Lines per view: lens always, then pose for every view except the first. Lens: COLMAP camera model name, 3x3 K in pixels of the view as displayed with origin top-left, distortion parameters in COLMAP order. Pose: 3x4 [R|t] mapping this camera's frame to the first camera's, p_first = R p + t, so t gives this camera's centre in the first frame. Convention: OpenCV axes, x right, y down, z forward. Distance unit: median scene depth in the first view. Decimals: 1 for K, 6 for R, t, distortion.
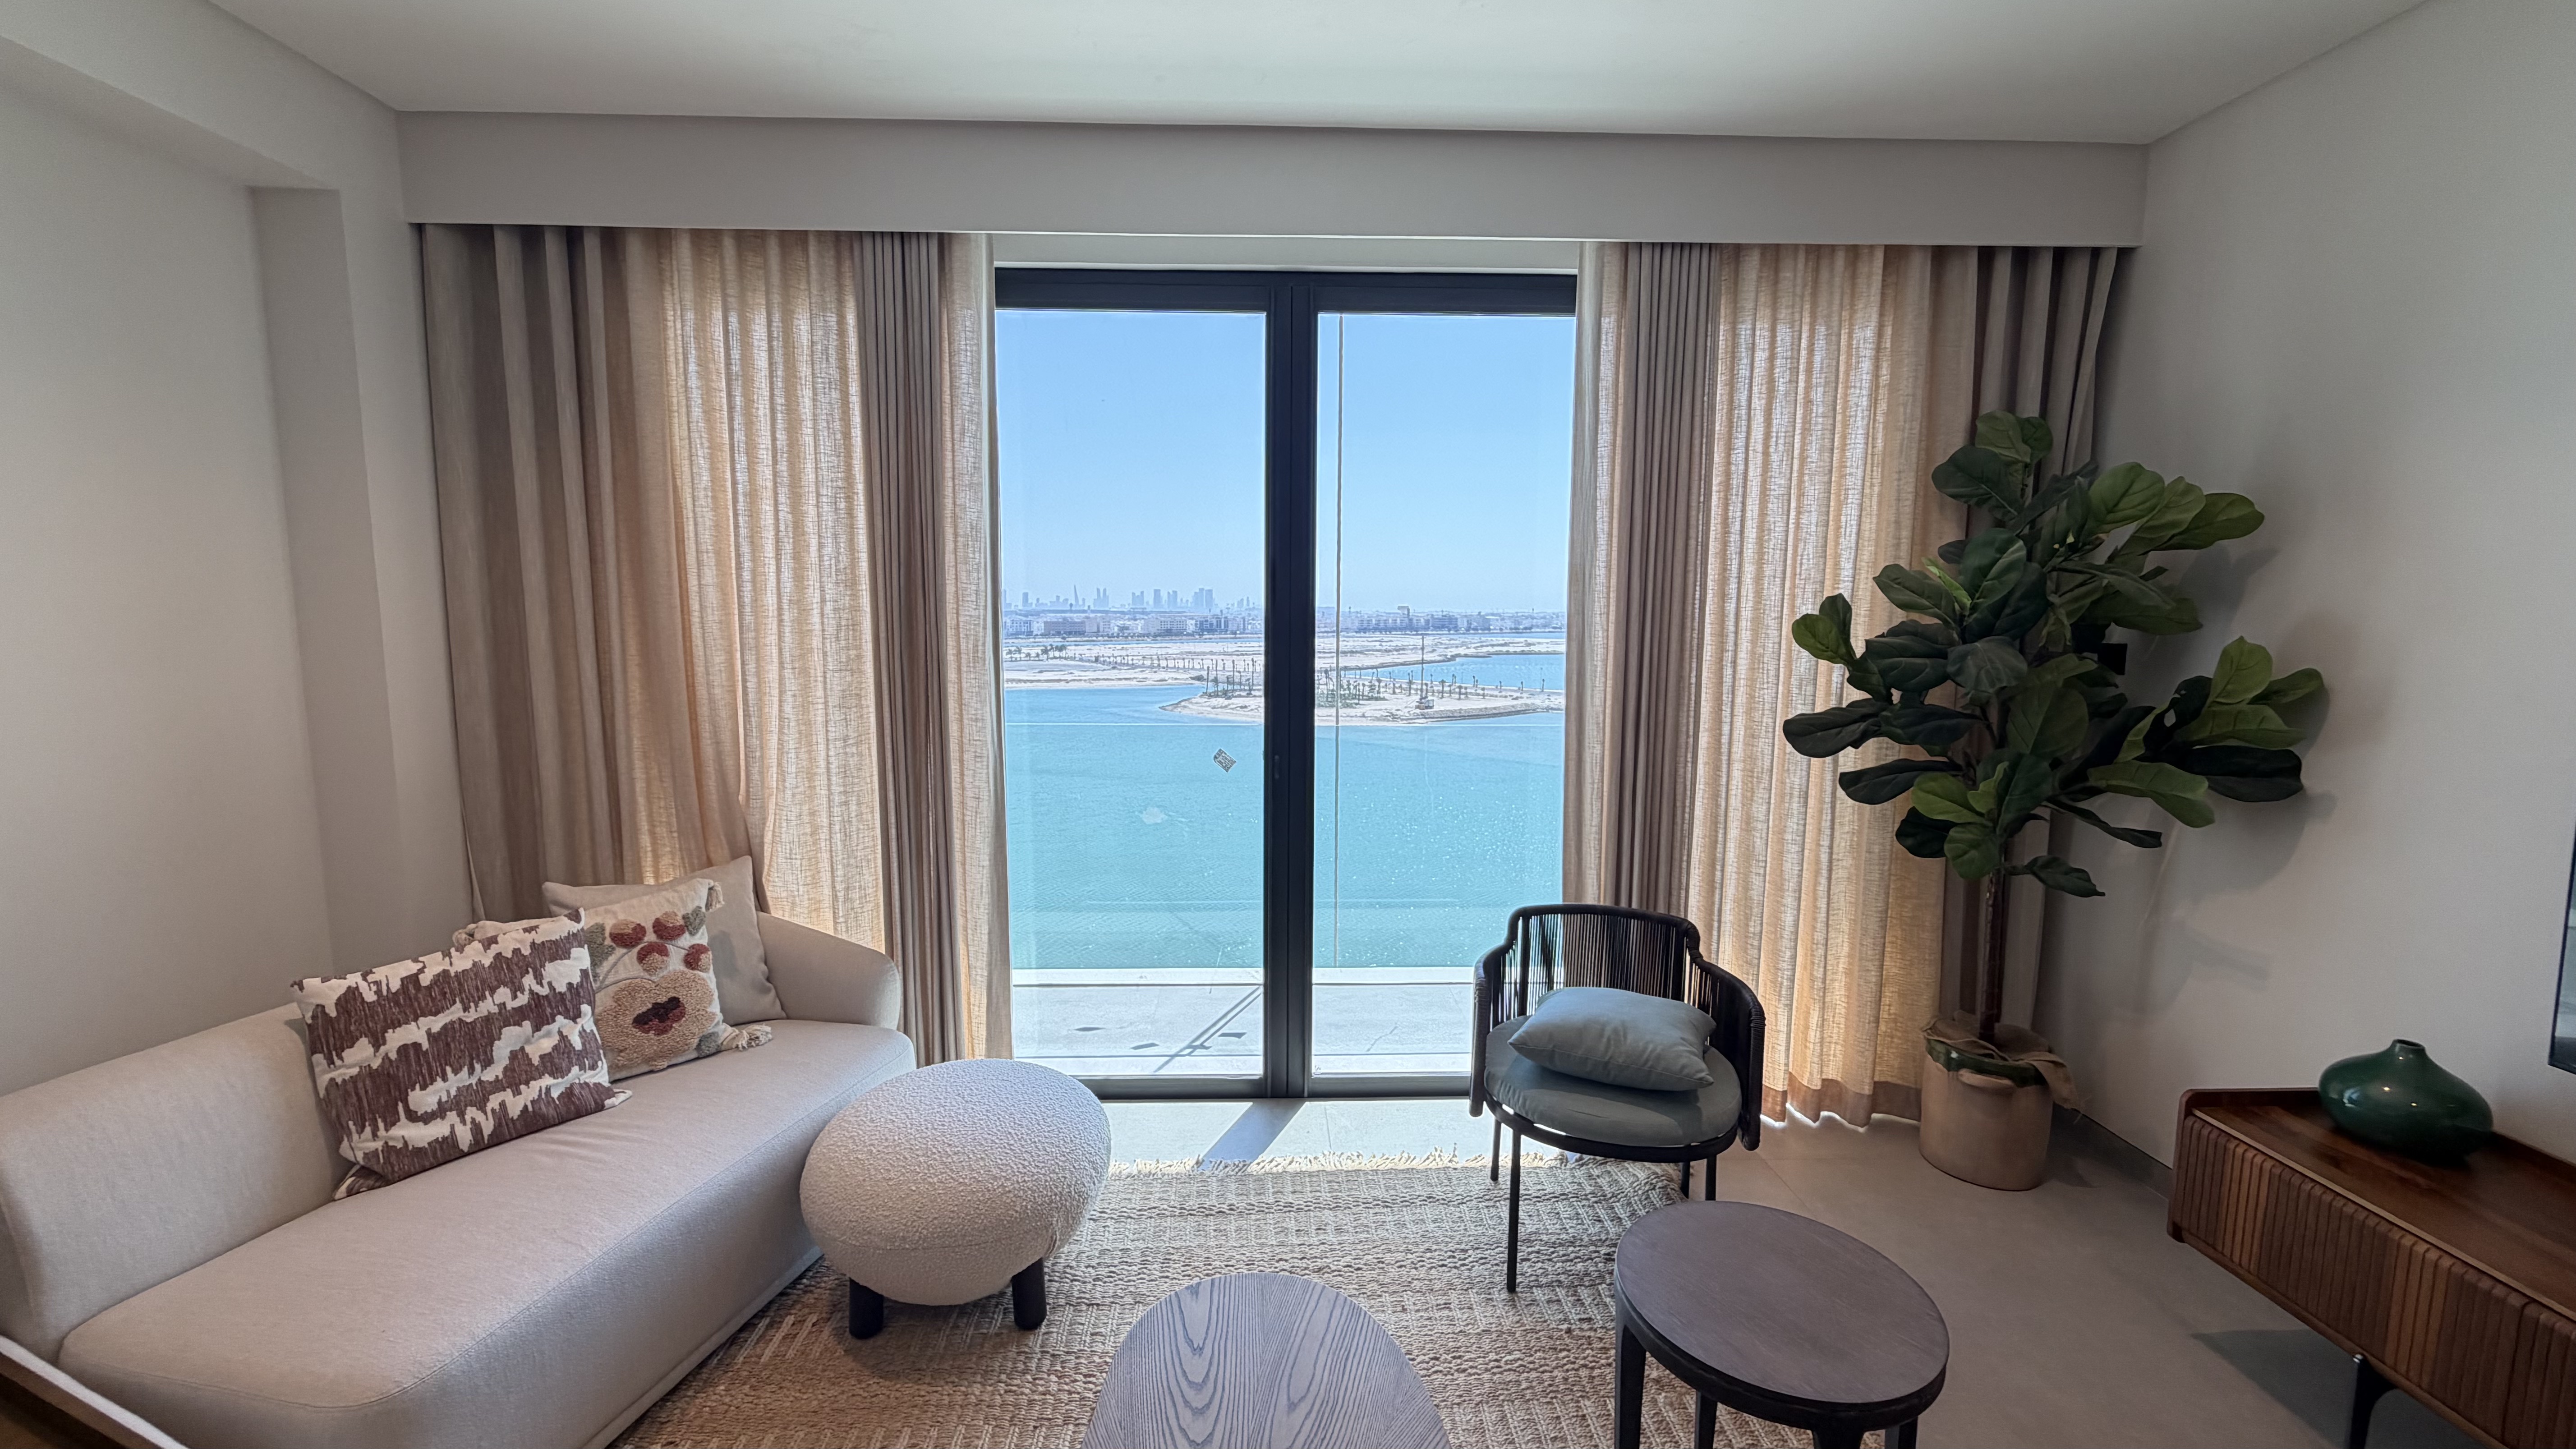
lens RADIAL K [[1030.9, 0, 1287.2], [0, 1030.9, 714.5], [0, 0, 1]] dist [0.009125, 0.000066]
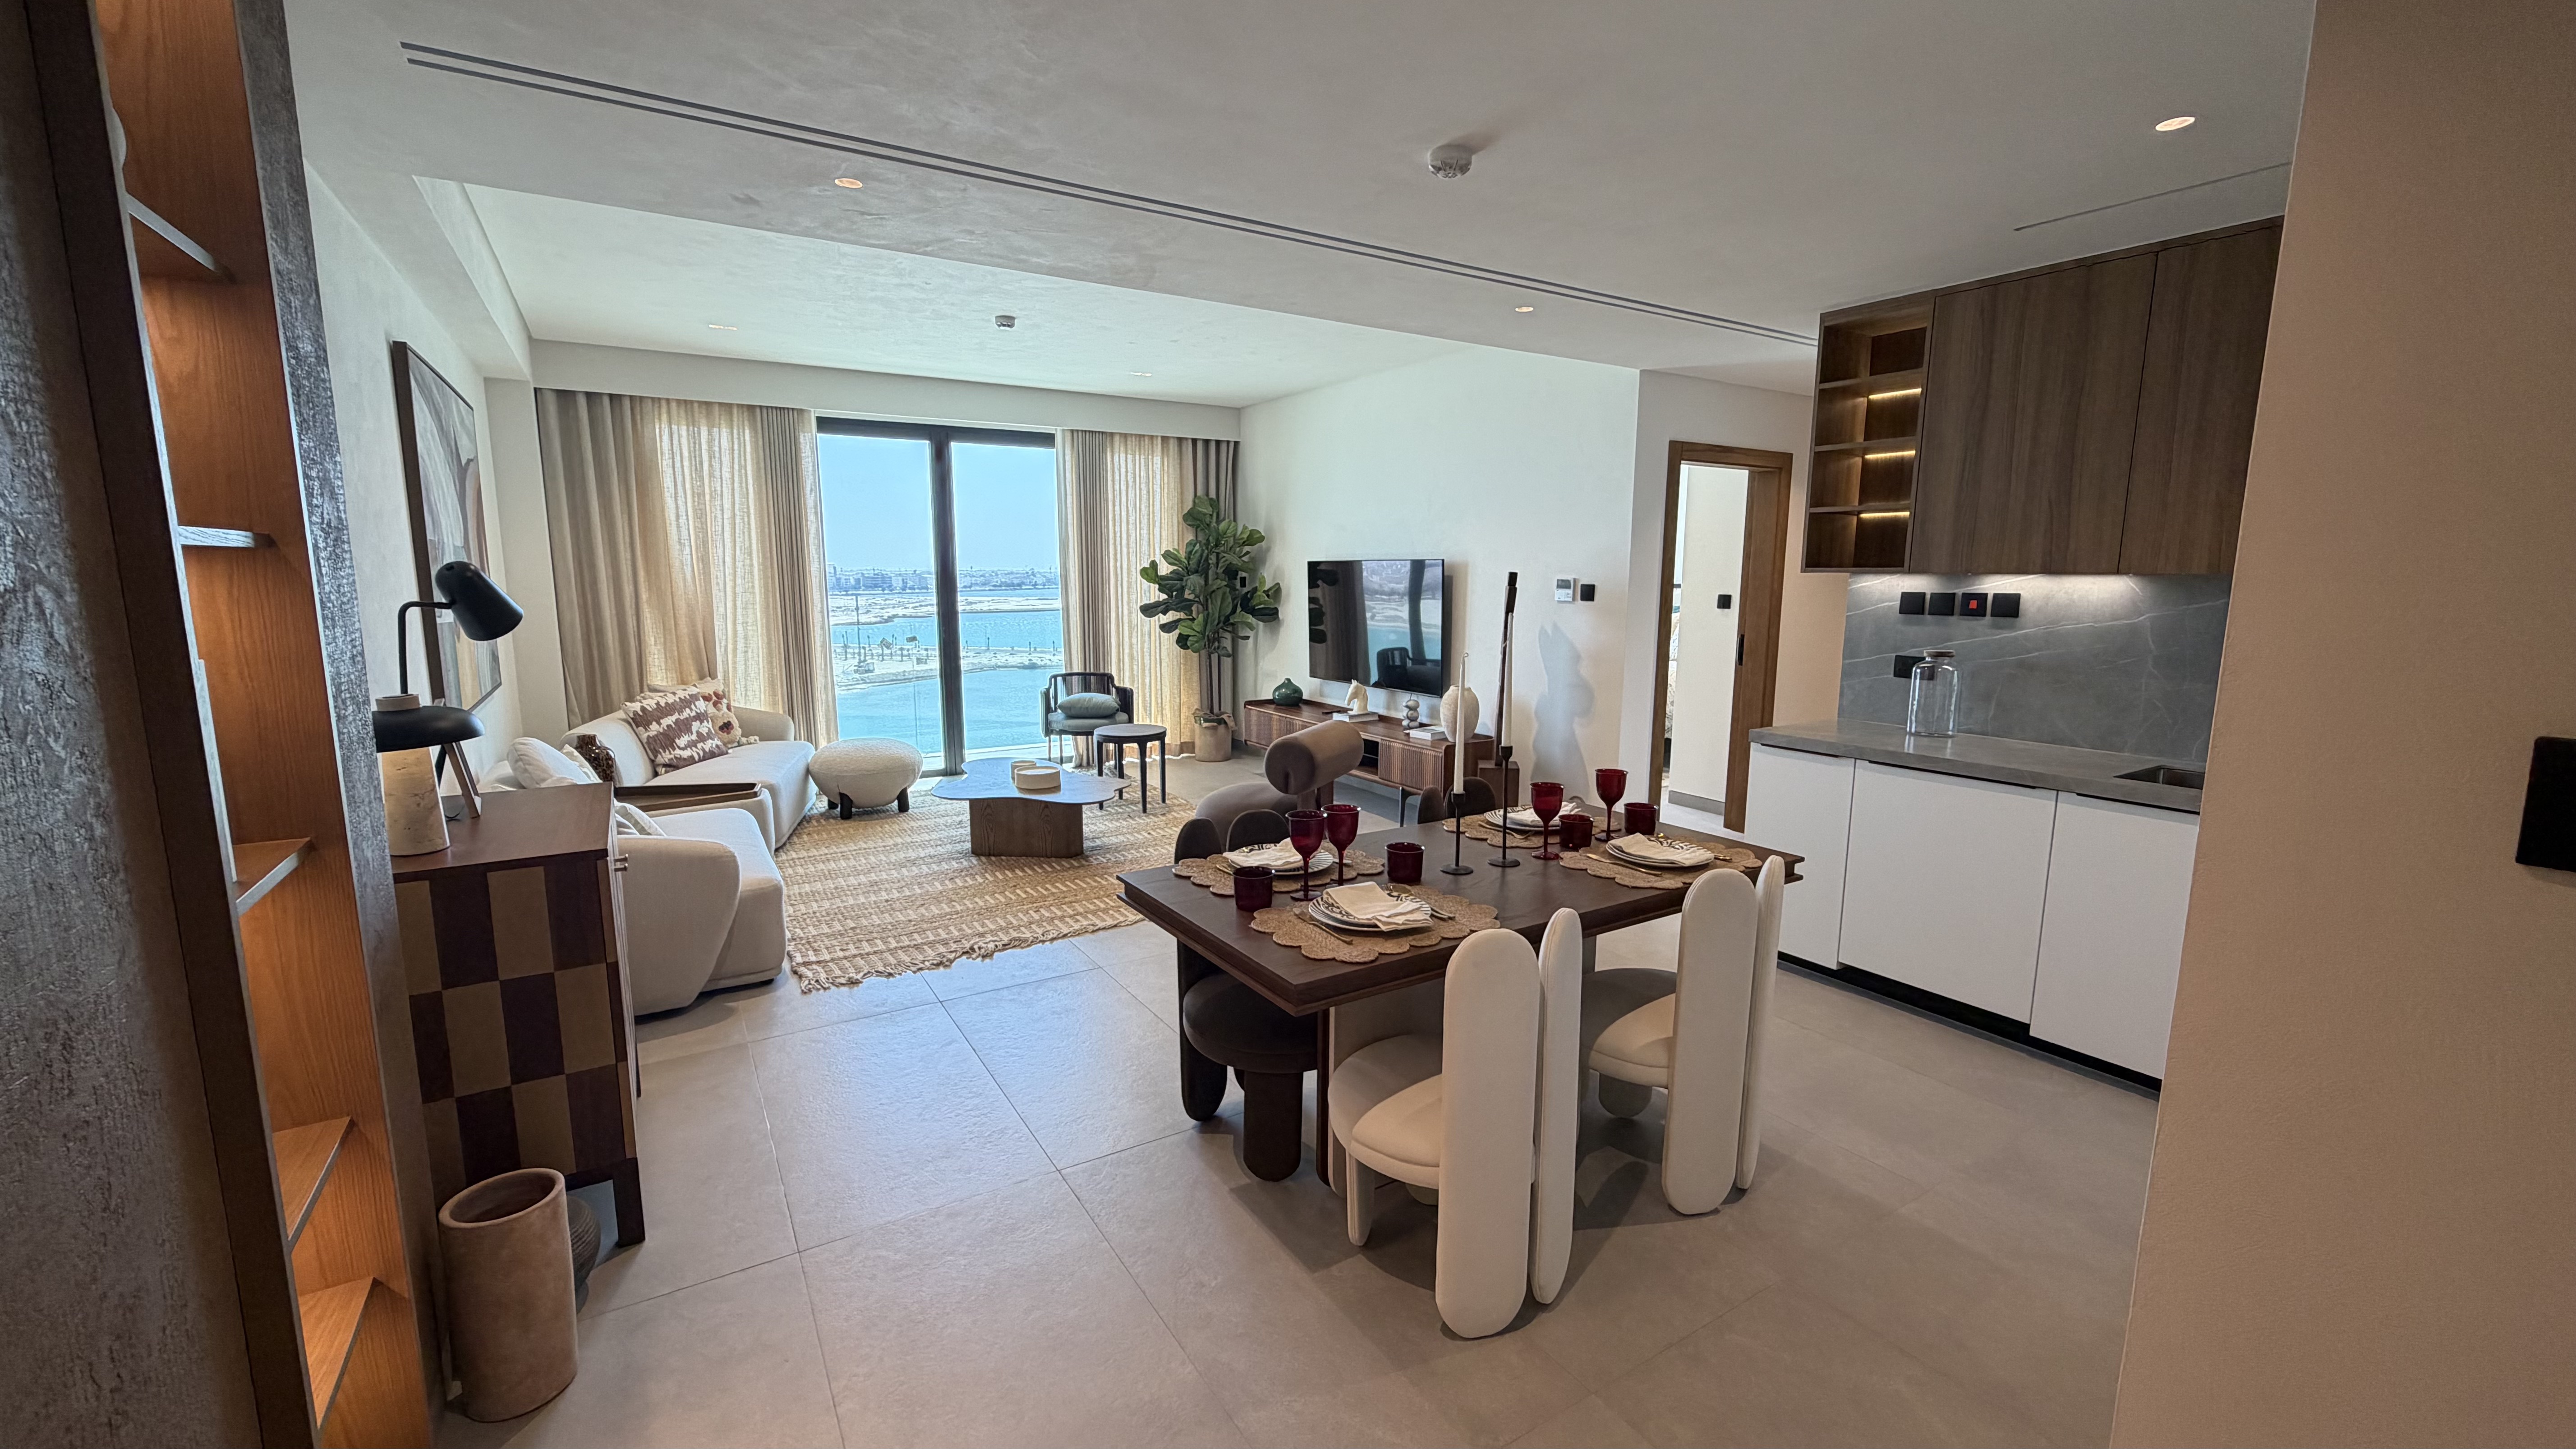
lens RADIAL K [[1030.9, 0, 1287.2], [0, 1030.9, 714.5], [0, 0, 1]] dist [0.009125, 0.000066]
pose [[0.864293, -0.075192, 0.497337, -0.595828], [0.055155, 0.996968, 0.054879, 0.173752], [-0.499956, -0.020001, 0.865820, -1.656843]]
